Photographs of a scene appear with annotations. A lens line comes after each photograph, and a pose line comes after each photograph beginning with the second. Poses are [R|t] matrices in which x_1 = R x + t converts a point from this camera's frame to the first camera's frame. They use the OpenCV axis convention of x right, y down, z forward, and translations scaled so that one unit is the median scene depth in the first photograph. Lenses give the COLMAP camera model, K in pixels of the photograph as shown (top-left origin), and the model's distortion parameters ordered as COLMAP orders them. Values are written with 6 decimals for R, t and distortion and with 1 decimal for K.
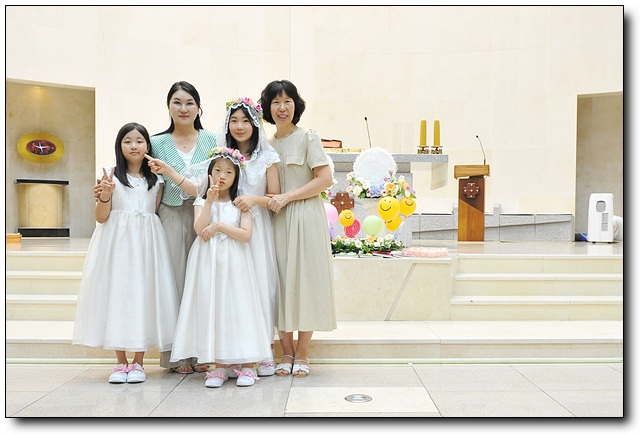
lens RADIAL K [[555.9, 0, 321.4], [0, 555.9, 244.1], [0, 0, 1]] dist [-0.007498, -0.007326]
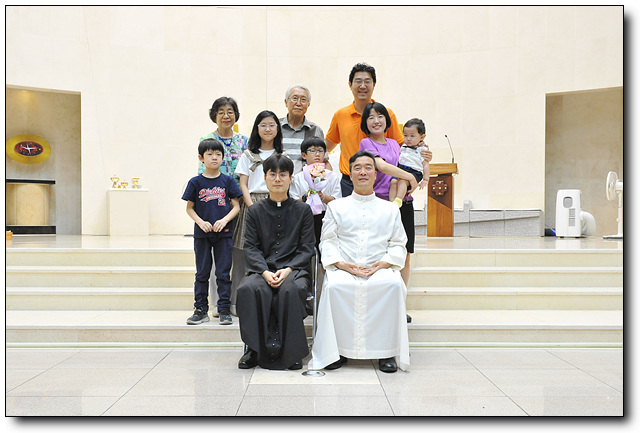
lens RADIAL K [[661.1, 0, 318.1], [0, 661.1, 225.8], [0, 0, 1]] dist [0.061137, -0.016222]
pose [[0.999692, -0.004308, -0.024448, 0.070739], [0.003890, 0.999846, -0.017117, -0.004925], [0.024518, 0.017016, 0.999555, -0.246636]]
